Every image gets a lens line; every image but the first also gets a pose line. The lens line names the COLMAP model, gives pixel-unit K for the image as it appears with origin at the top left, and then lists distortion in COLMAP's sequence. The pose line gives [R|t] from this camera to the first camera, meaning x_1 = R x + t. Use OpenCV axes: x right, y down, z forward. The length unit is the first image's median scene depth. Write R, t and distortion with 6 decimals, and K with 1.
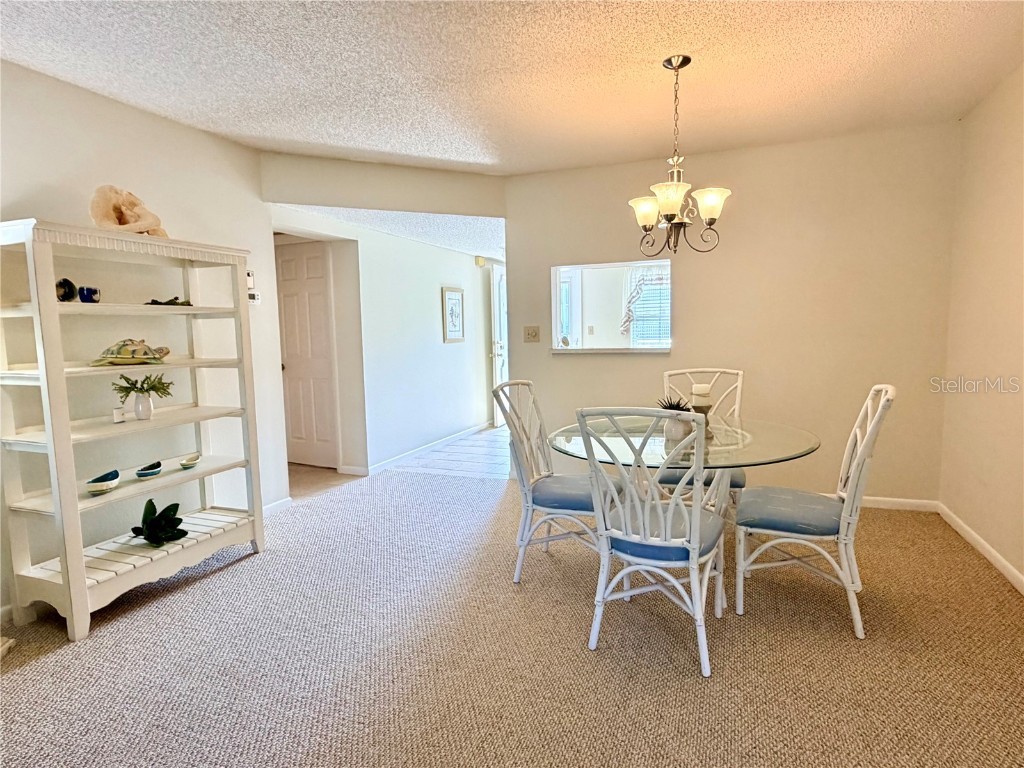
lens RADIAL K [[578.3, 0, 513.4], [0, 578.3, 386.9], [0, 0, 1]] dist [-0.000661, 0.000193]
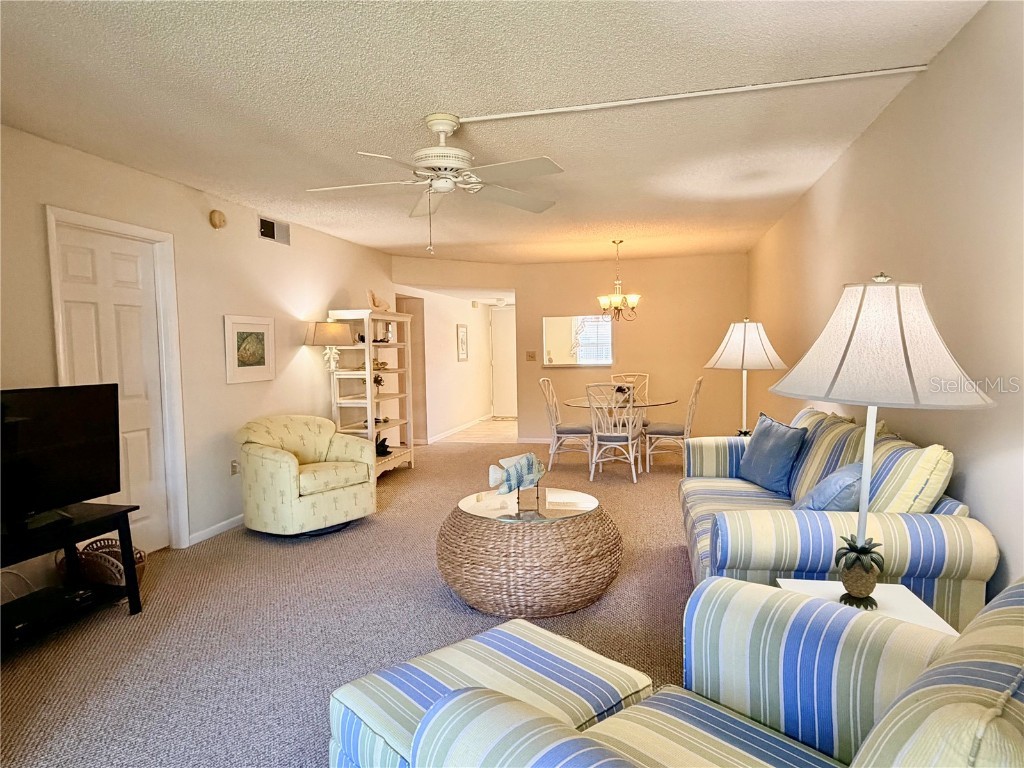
lens RADIAL K [[611.3, 0, 512.0], [0, 611.3, 384.0], [0, 0, 1]] dist [-0.000295, -0.000195]
pose [[0.990070, -0.005916, 0.140450, -0.488849], [0.012078, 0.998999, -0.043063, 0.119705], [-0.140055, 0.044332, 0.989151, -1.357668]]
